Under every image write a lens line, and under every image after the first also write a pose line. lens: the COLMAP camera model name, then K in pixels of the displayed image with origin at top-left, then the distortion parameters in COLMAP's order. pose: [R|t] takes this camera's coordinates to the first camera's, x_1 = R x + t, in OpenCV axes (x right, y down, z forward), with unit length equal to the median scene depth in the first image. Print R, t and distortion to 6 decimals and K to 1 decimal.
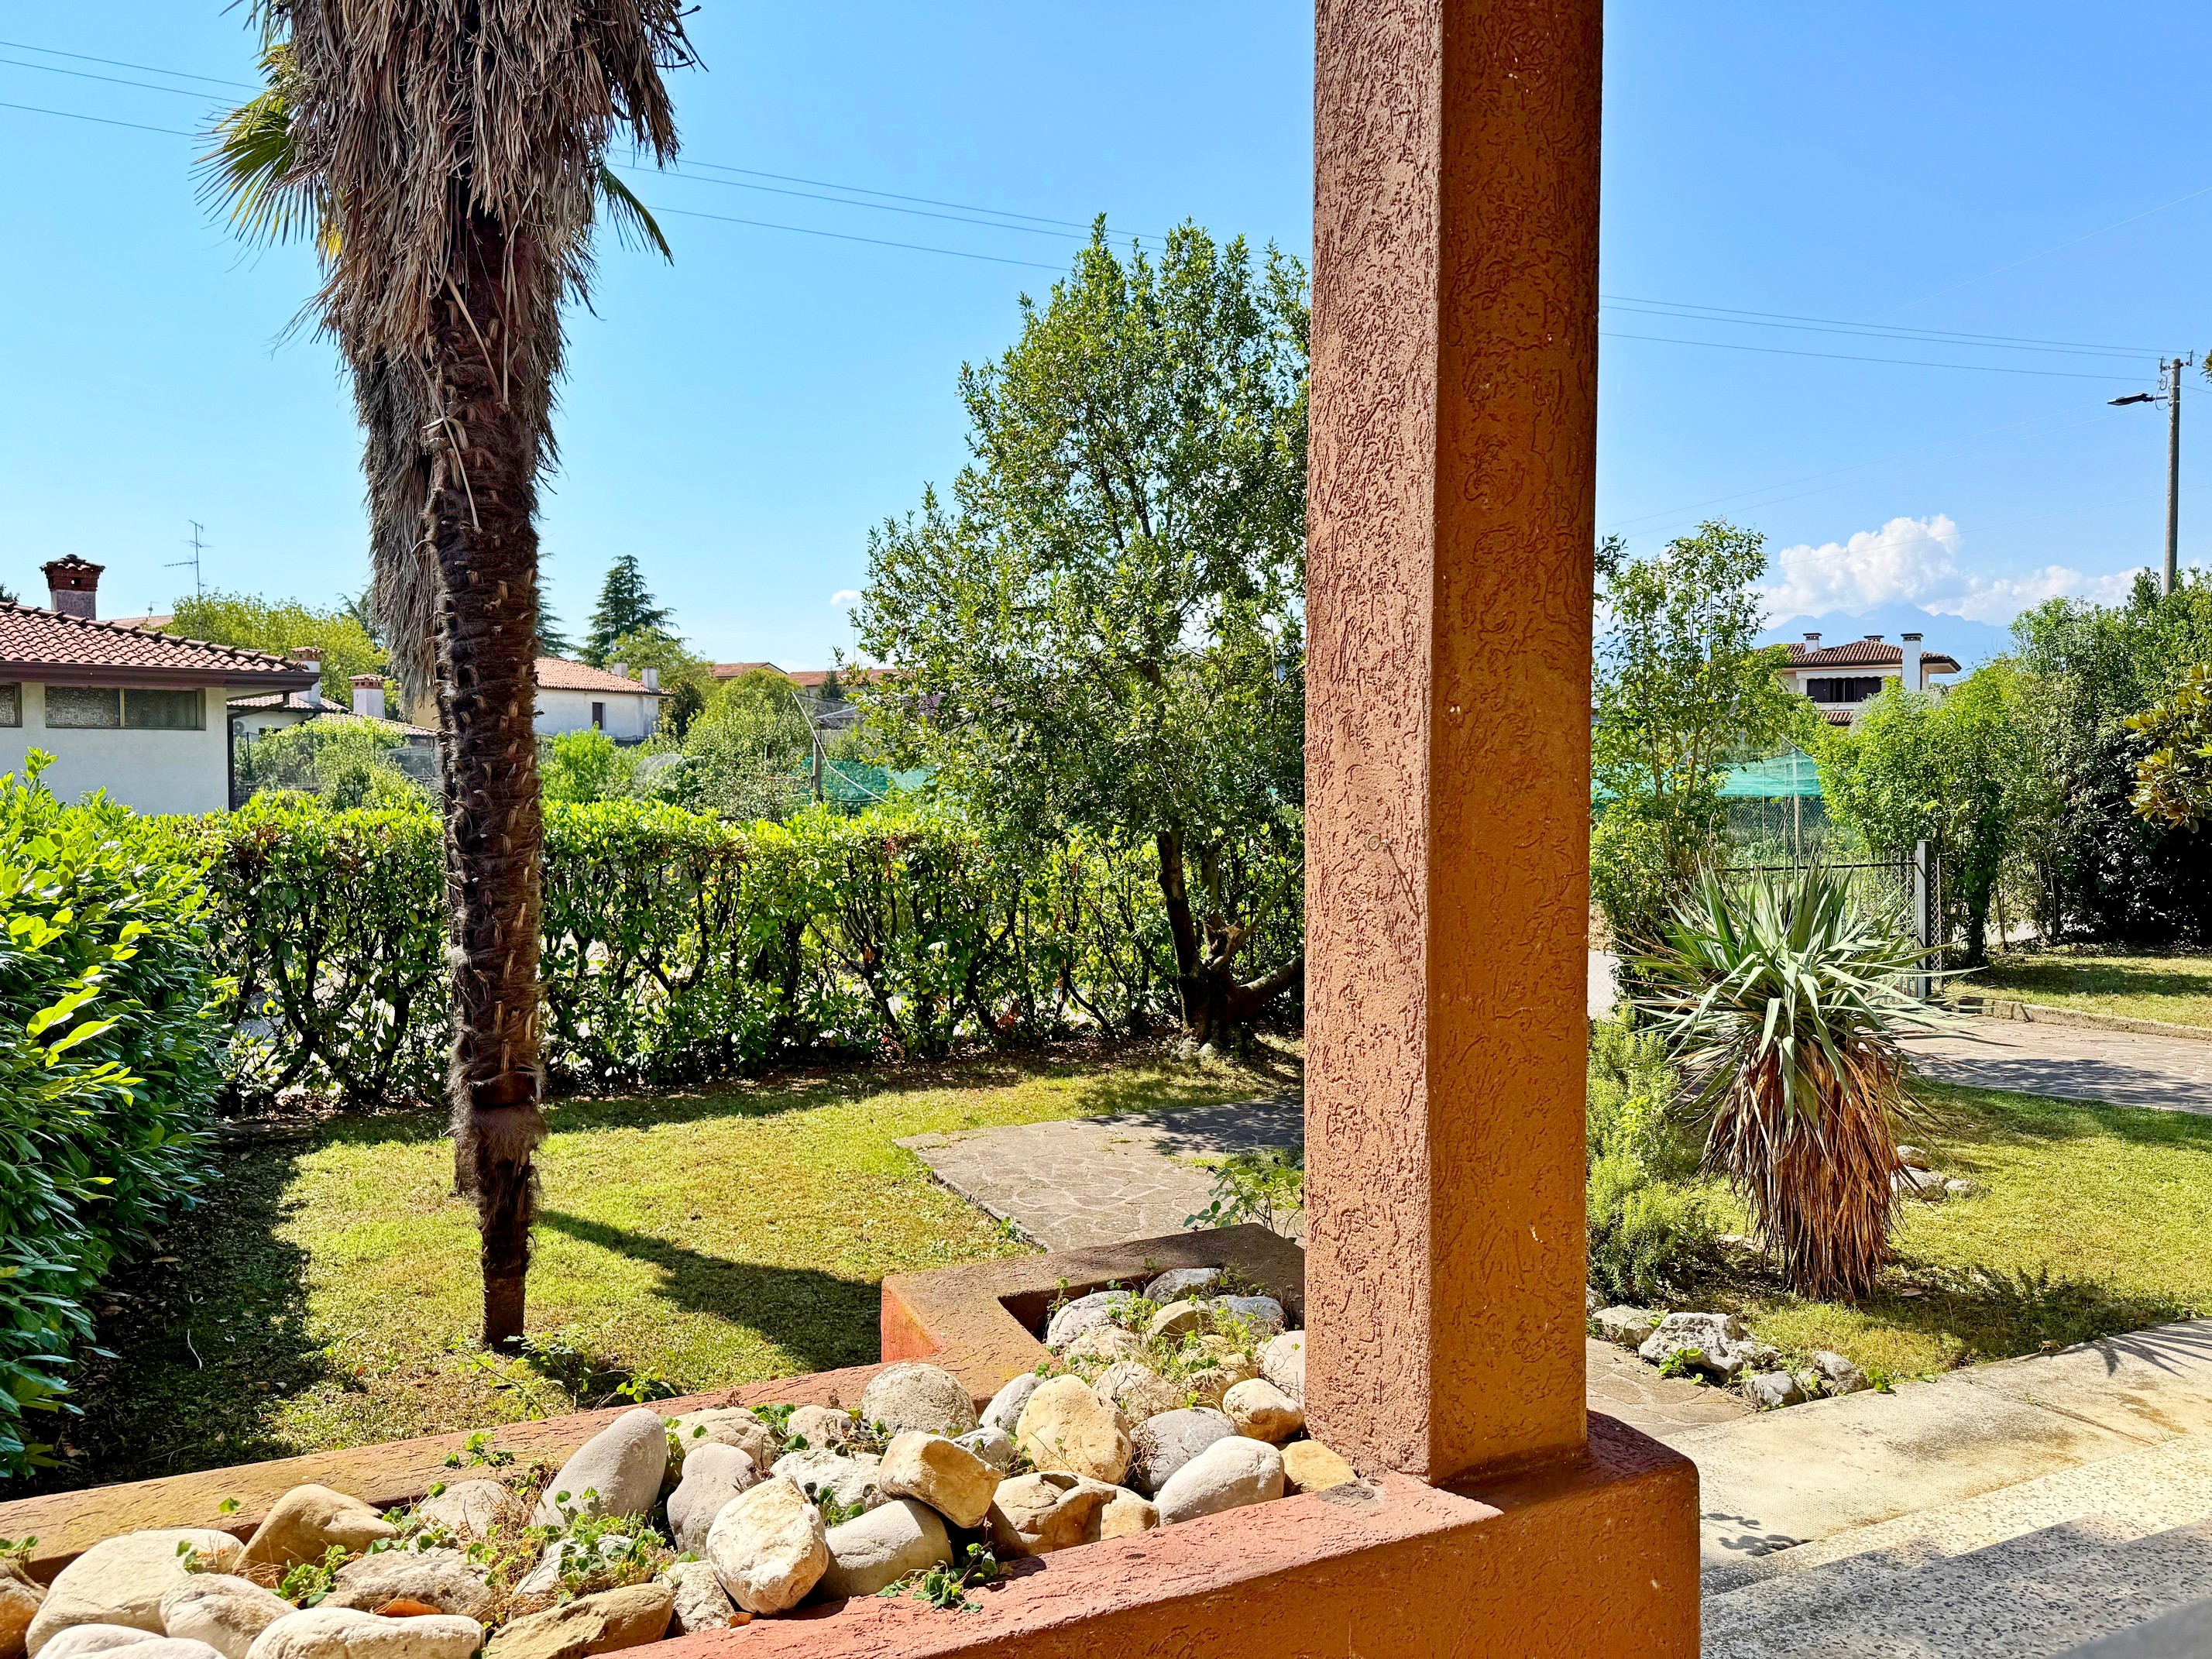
lens RADIAL K [[1528.0, 0, 1096.4], [0, 1528.0, 835.8], [0, 0, 1]] dist [-0.008404, -0.008257]
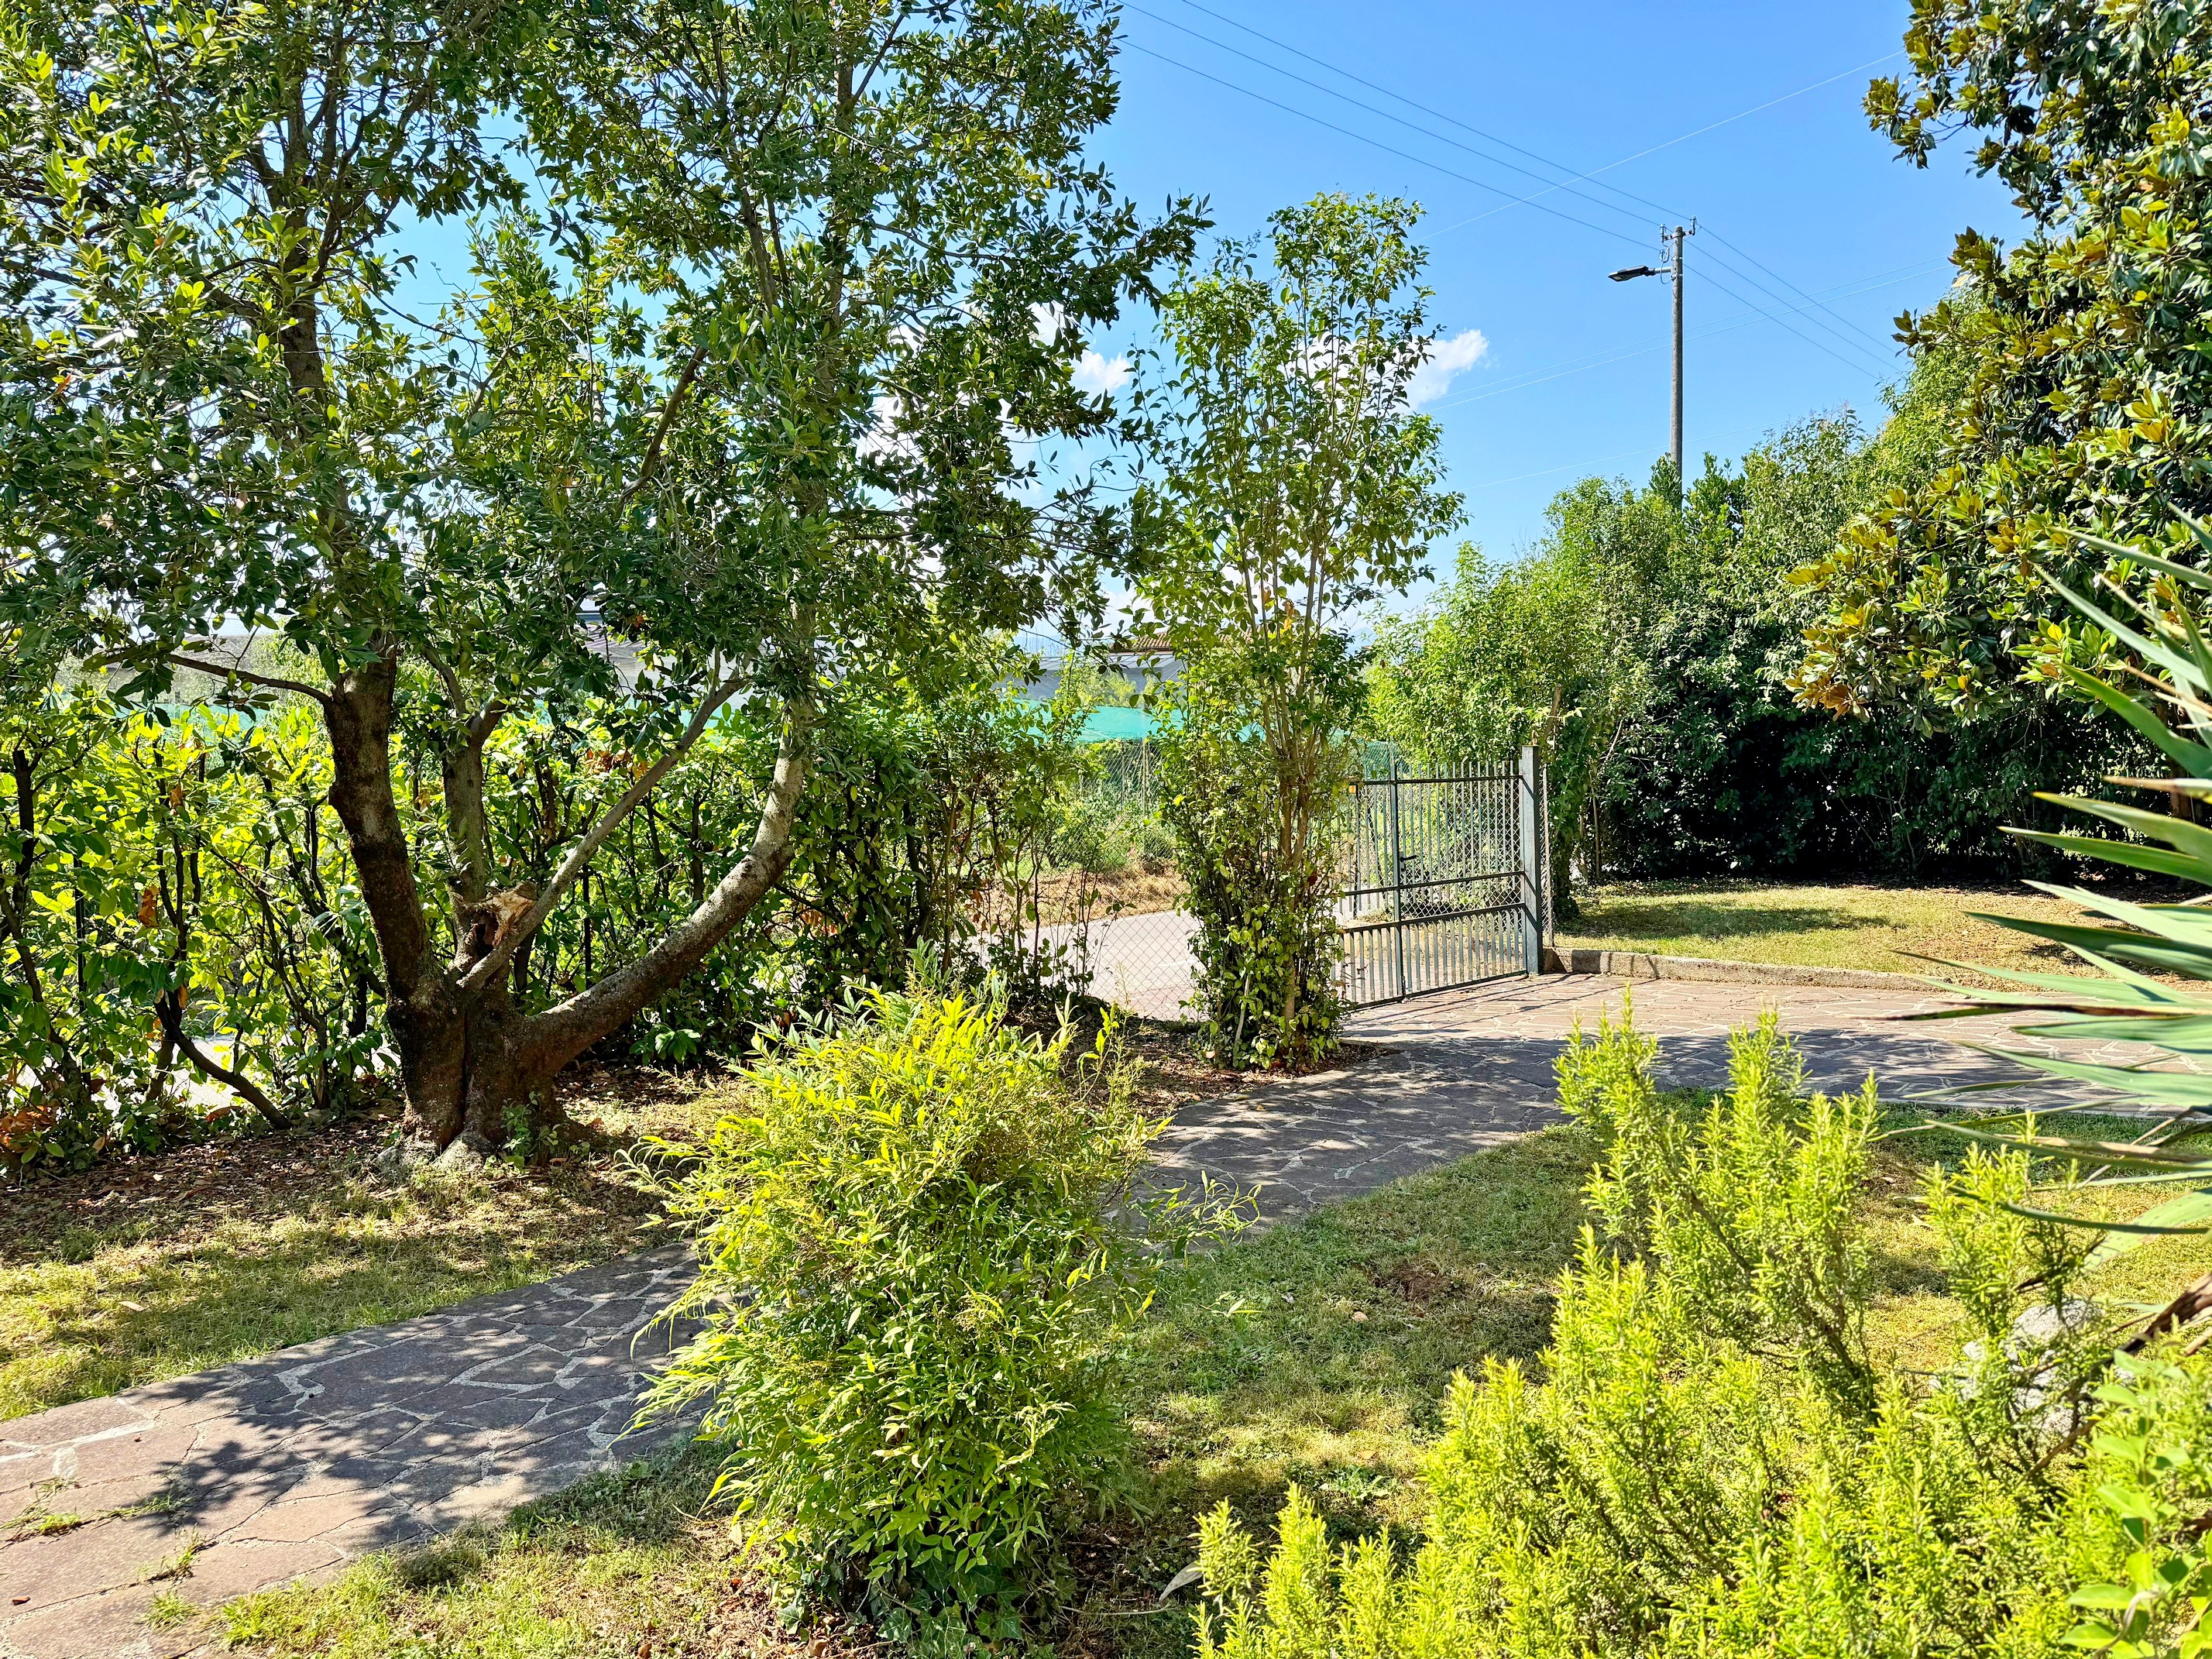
lens RADIAL K [[1528.0, 0, 1095.9], [0, 1528.0, 830.7], [0, 0, 1]] dist [-0.008404, -0.008257]
pose [[0.931593, -0.032061, 0.362087, 0.080815], [0.031799, 0.999472, 0.006684, 0.037748], [-0.362110, 0.005288, 0.932120, 0.432012]]
